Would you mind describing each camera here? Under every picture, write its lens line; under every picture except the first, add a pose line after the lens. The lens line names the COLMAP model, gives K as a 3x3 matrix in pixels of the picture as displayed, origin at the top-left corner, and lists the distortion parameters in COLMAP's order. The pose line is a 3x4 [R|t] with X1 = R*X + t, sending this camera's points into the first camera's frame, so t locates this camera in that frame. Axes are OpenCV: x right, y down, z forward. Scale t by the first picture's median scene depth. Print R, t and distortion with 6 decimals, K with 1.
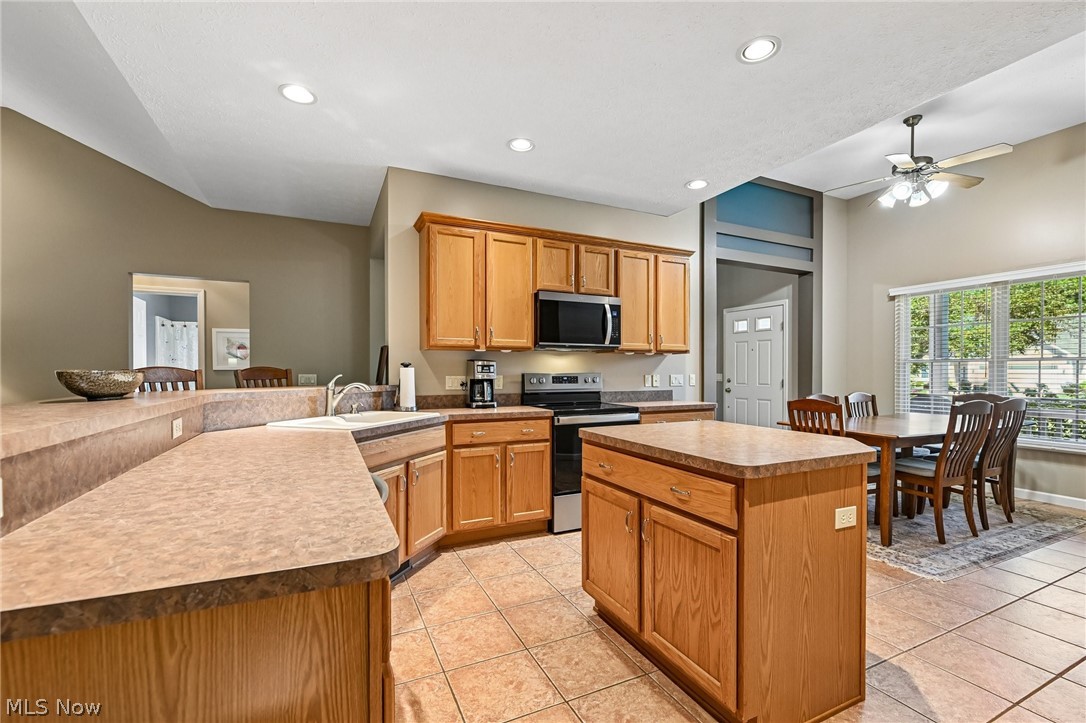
lens RADIAL K [[466.9, 0, 550.5], [0, 466.9, 371.4], [0, 0, 1]] dist [-0.000659, -0.002313]
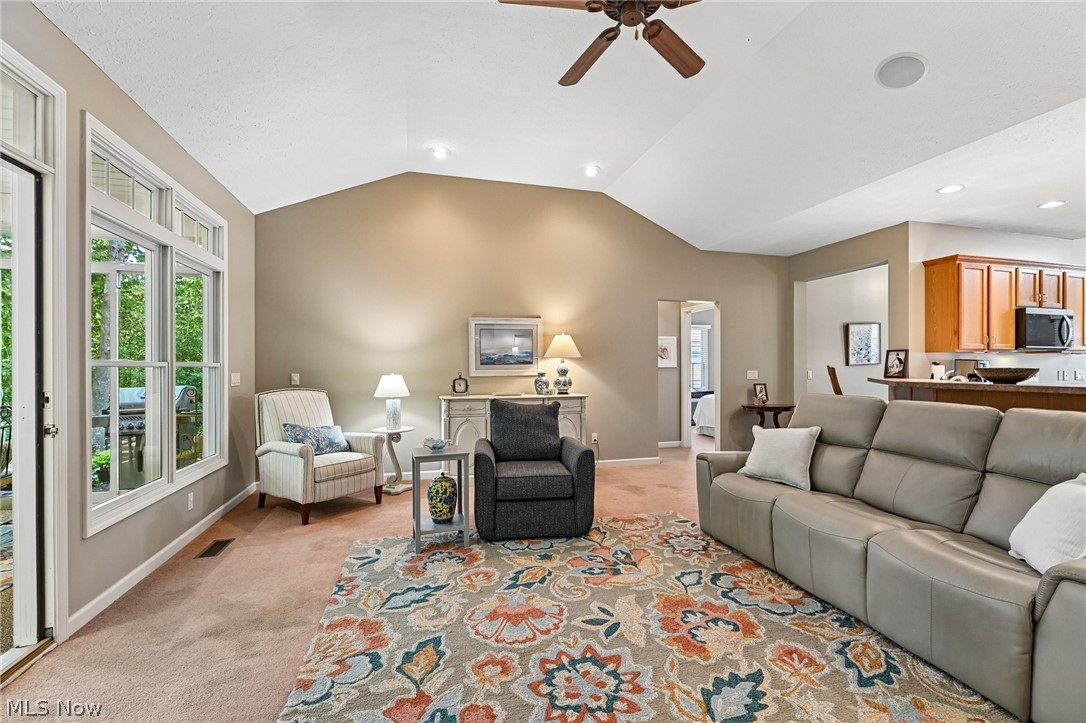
lens RADIAL K [[466.9, 0, 547.0], [0, 466.9, 371.8], [0, 0, 1]] dist [-0.000659, -0.002313]
pose [[0.985200, -0.000777, -0.171407, -1.288798], [0.002190, 0.999965, 0.008058, -0.003401], [0.171395, -0.008314, 0.985167, -0.609329]]
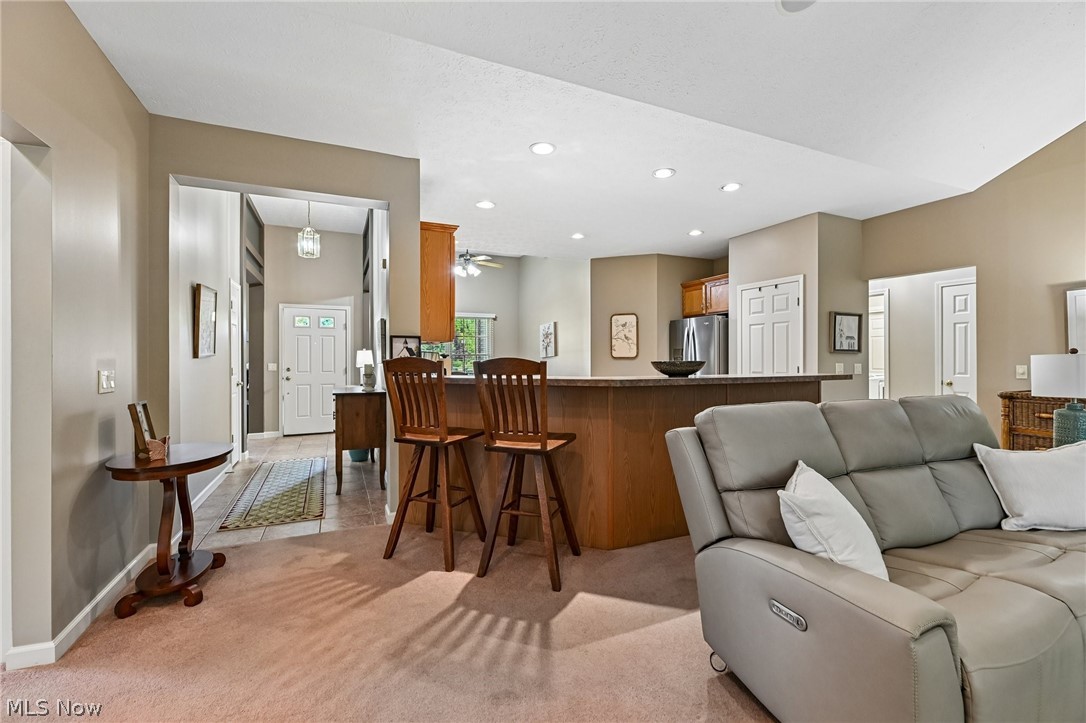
lens RADIAL K [[466.9, 0, 543.1], [0, 466.9, 361.1], [0, 0, 1]] dist [-0.000659, -0.002313]
pose [[0.030760, -0.003647, 0.999520, -1.485745], [0.002262, 0.999991, 0.003579, -0.005560], [-0.999524, 0.002151, 0.030768, 0.774008]]
